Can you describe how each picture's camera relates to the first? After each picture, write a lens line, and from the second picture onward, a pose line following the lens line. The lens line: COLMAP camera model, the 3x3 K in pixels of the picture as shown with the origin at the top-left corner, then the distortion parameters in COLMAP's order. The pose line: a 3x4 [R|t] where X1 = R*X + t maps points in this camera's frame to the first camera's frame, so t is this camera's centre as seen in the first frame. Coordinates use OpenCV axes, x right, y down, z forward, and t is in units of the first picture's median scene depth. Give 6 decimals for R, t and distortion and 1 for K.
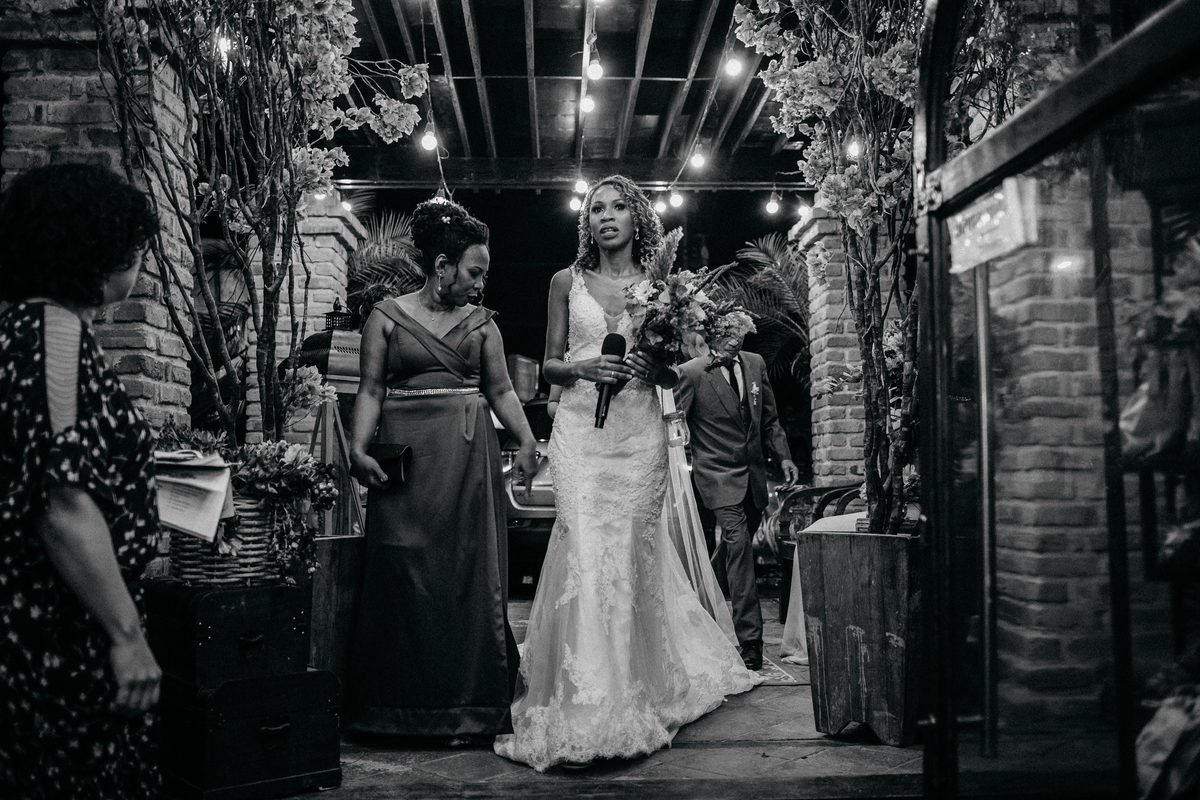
lens RADIAL K [[1179.2, 0, 600.0], [0, 1179.2, 400.0], [0, 0, 1]] dist [-0.046730, 0.005314]
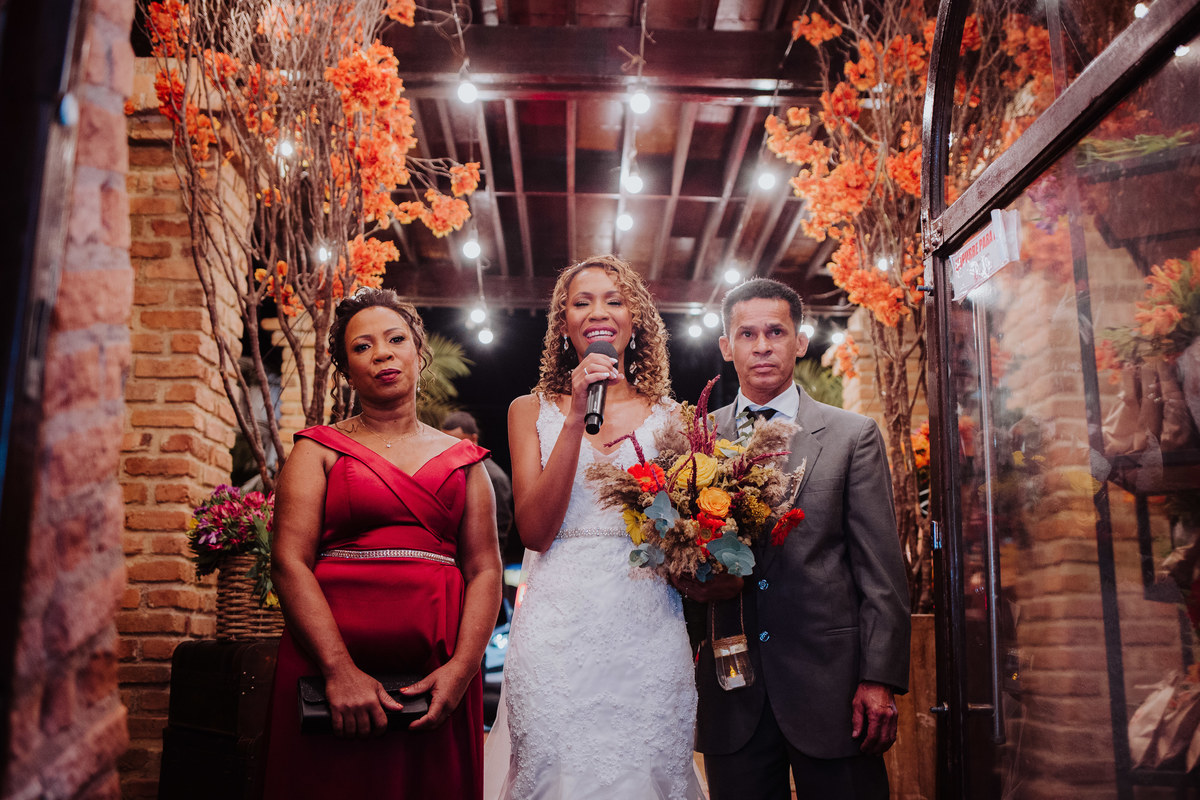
lens RADIAL K [[1282.8, 0, 625.2], [0, 1282.8, 398.5], [0, 0, 1]] dist [-0.060117, 0.016523]
pose [[0.999866, 0.016219, -0.002036, -0.007924], [-0.016342, 0.988911, -0.147609, 0.091537], [-0.000381, 0.147622, 0.989044, -0.112881]]
